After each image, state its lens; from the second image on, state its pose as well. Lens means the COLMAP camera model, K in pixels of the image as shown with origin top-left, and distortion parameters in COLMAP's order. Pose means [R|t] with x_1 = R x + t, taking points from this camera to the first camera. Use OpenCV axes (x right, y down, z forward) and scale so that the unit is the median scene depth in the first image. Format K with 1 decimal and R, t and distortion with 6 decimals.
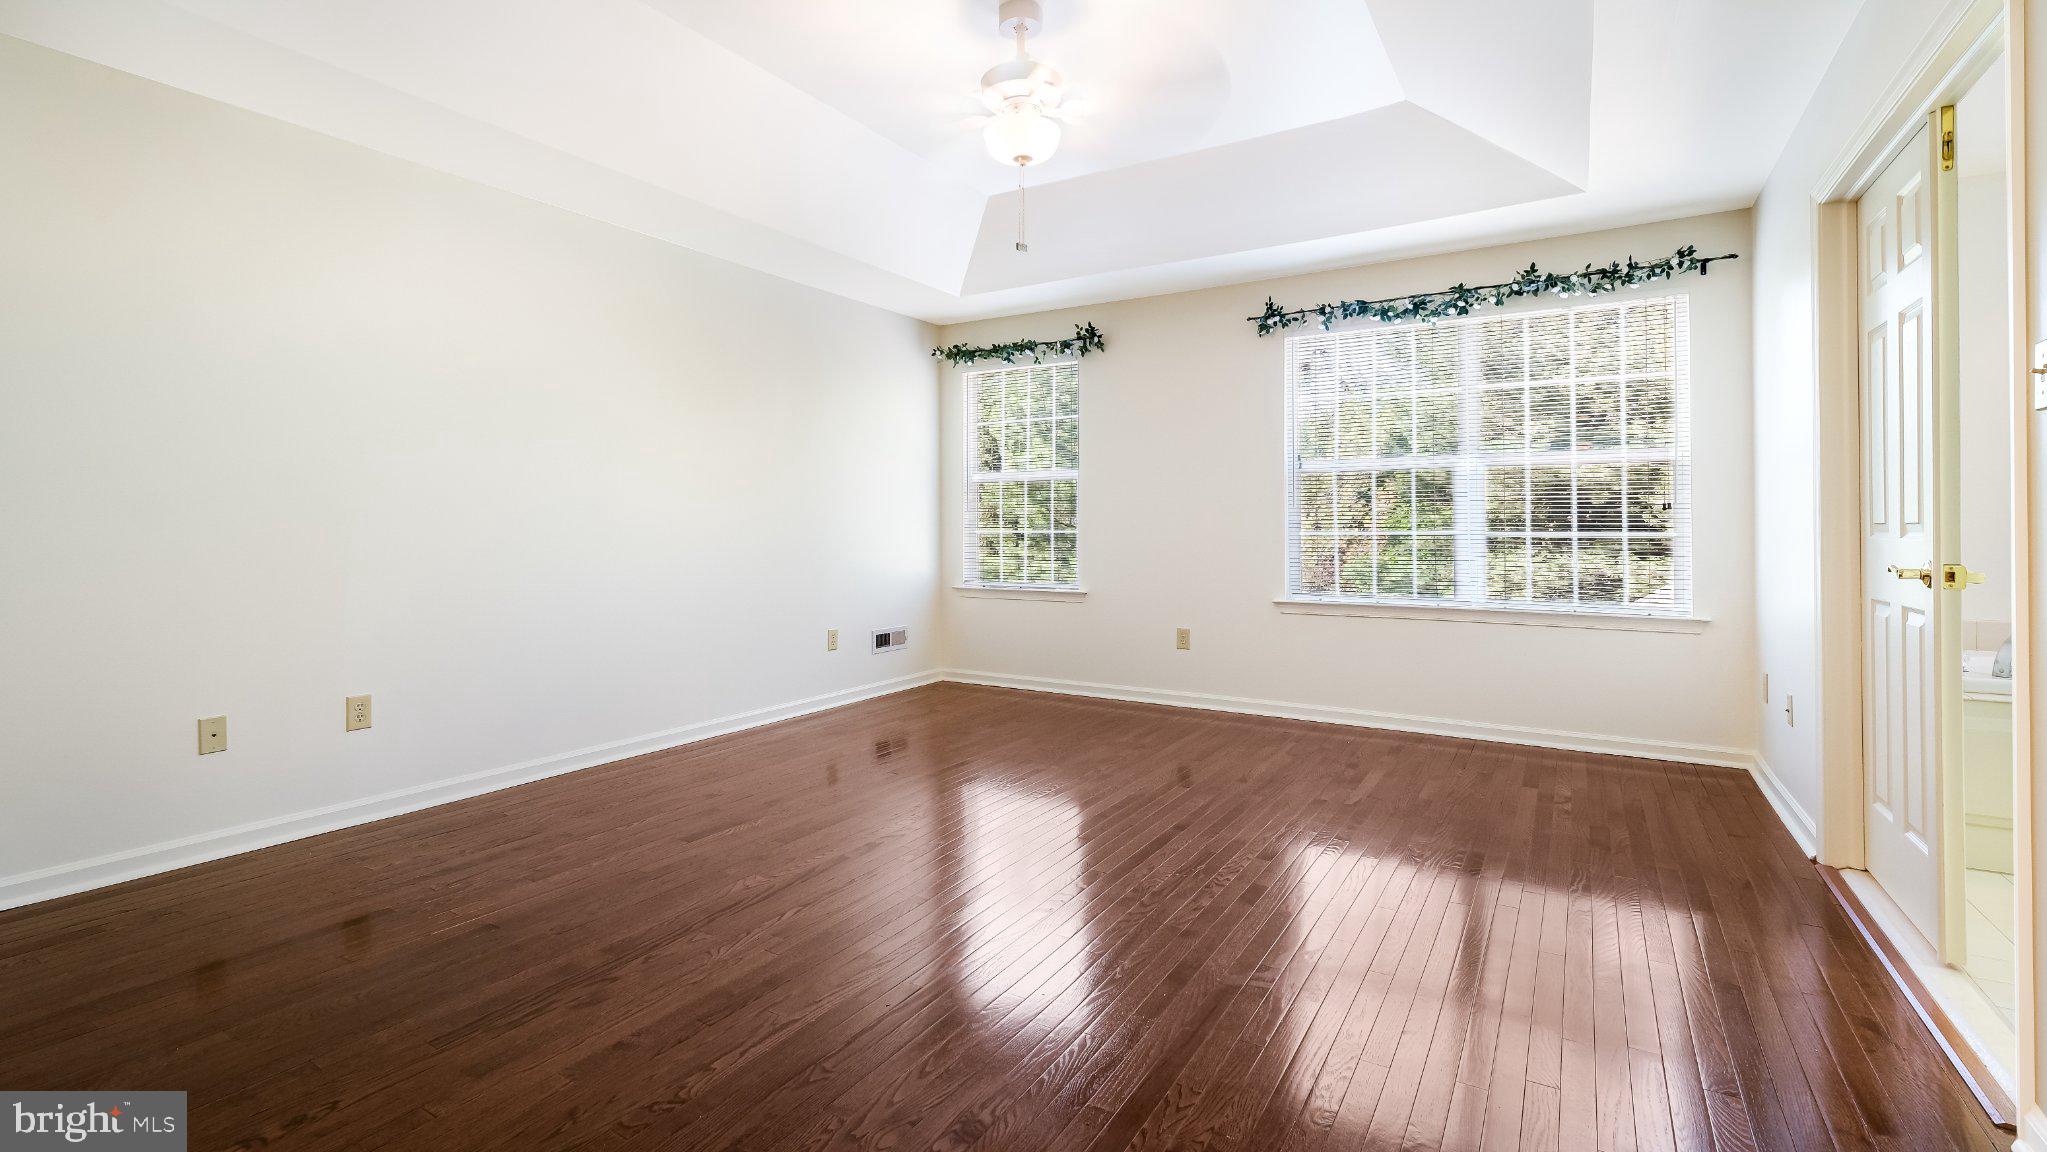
lens RADIAL K [[901.2, 0, 1013.6], [0, 901.2, 519.6], [0, 0, 1]] dist [0.003205, 0.000412]
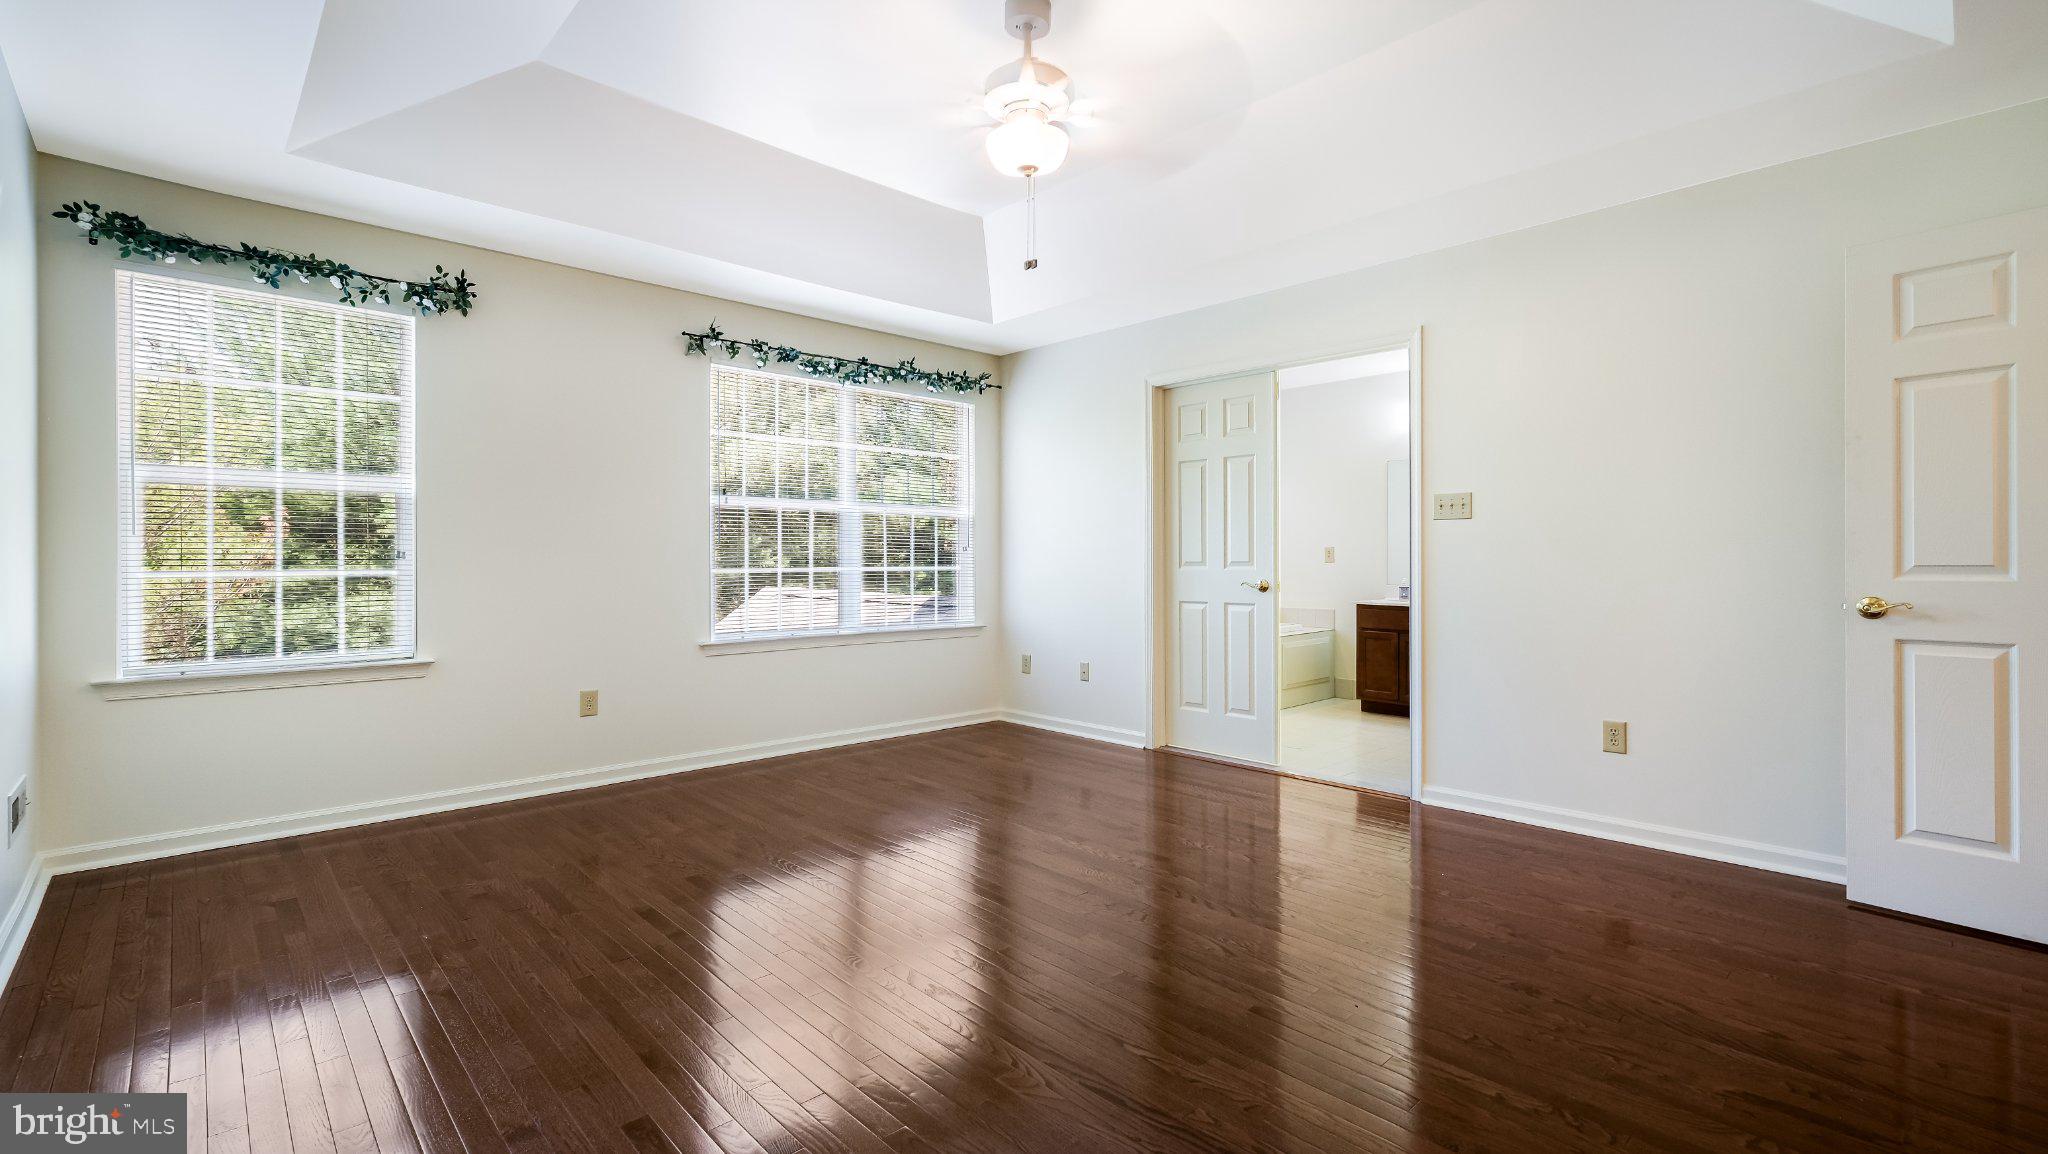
lens RADIAL K [[898.7, 0, 1020.5], [0, 898.7, 565.4], [0, 0, 1]] dist [0.025329, 0.000219]
pose [[0.267147, -0.000065, 0.963656, -0.599251], [-0.000029, 1.000000, 0.000076, 0.010453], [-0.963656, -0.000048, 0.267147, 0.500184]]
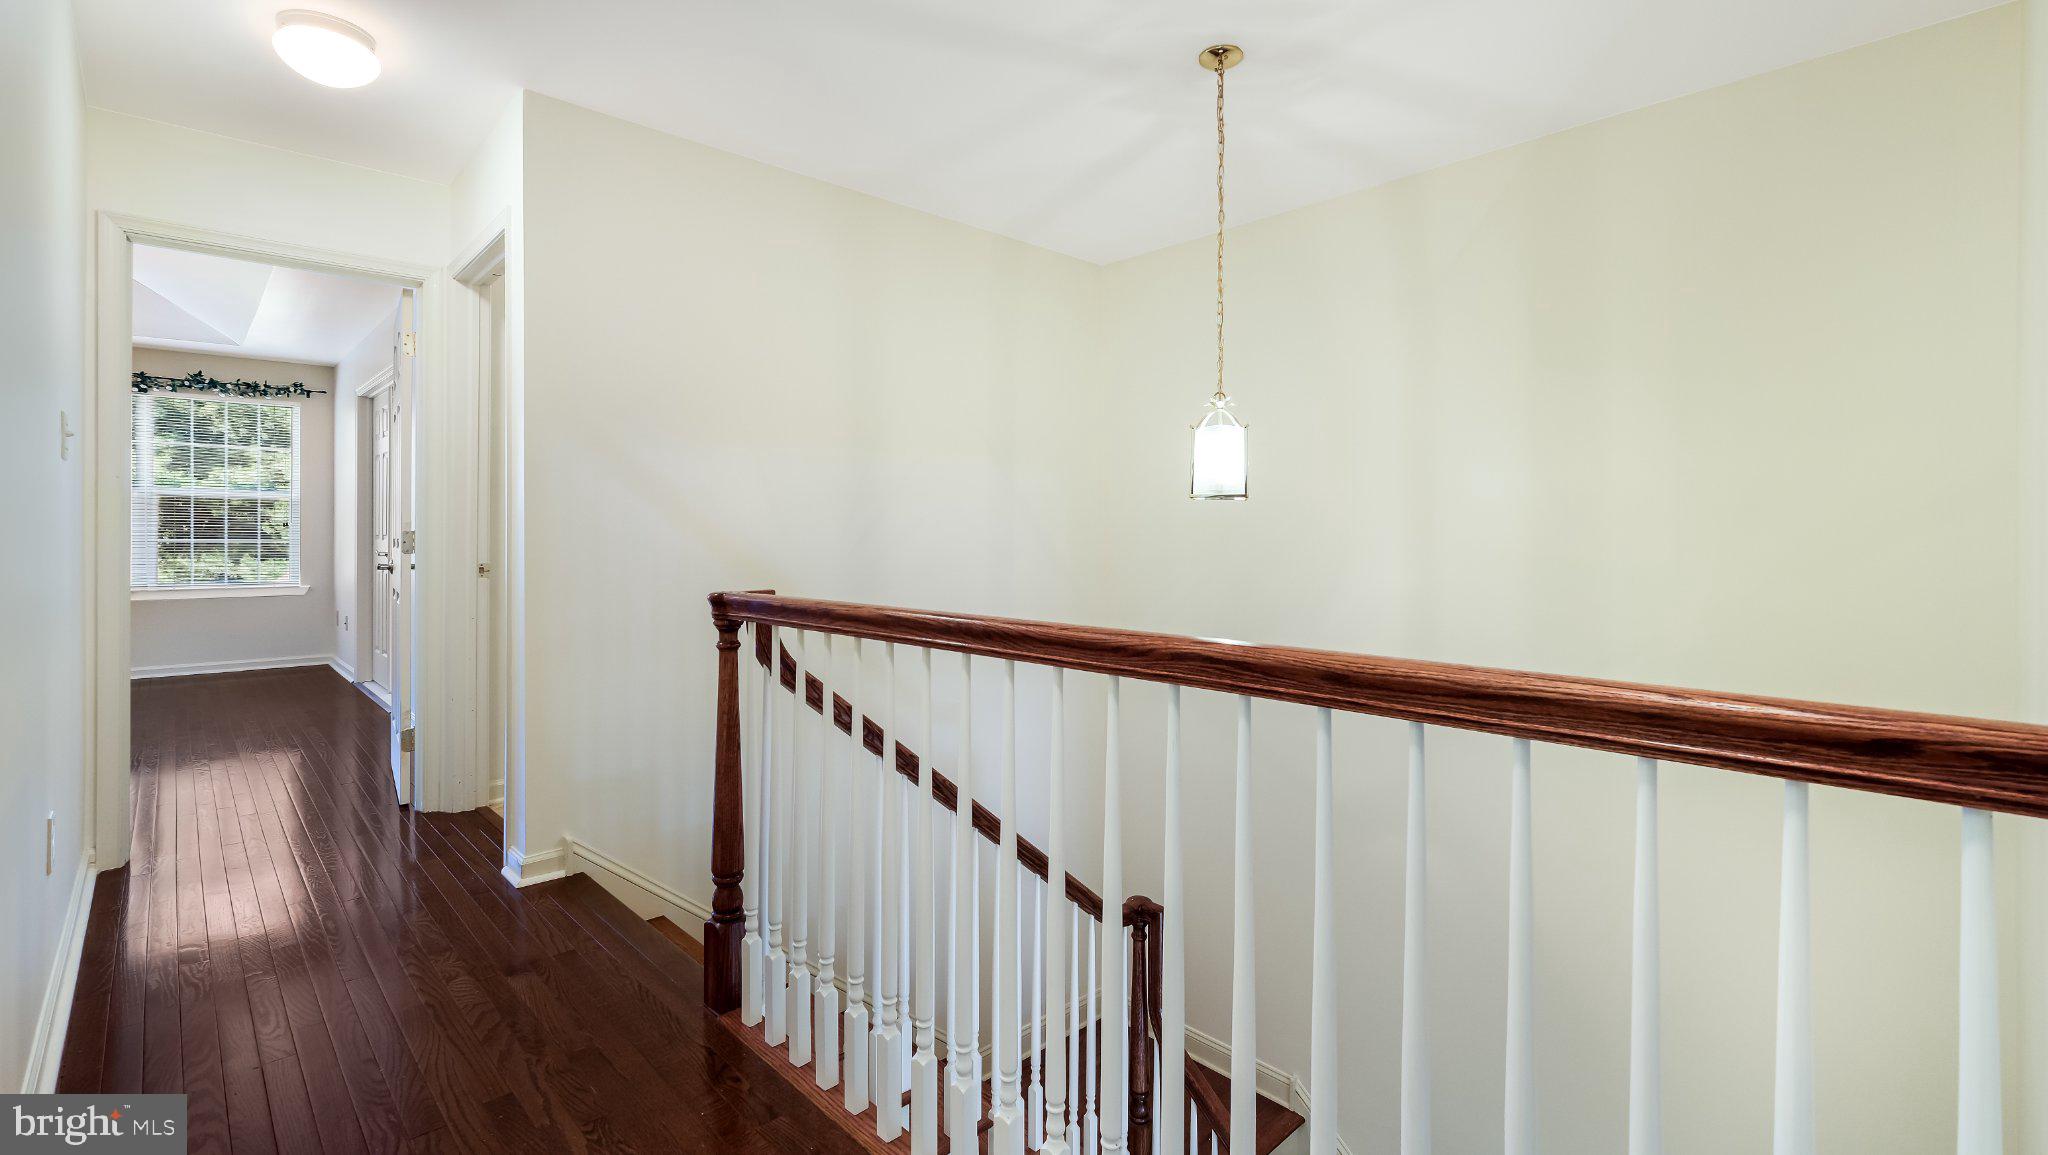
lens RADIAL K [[901.6, 0, 1014.1], [0, 901.6, 521.1], [0, 0, 1]] dist [0.003205, 0.000412]
pose [[0.253514, 0.009143, 0.967289, -0.585476], [-0.007805, 0.999942, -0.007406, -0.017826], [-0.967300, -0.005672, 0.253570, -0.774748]]
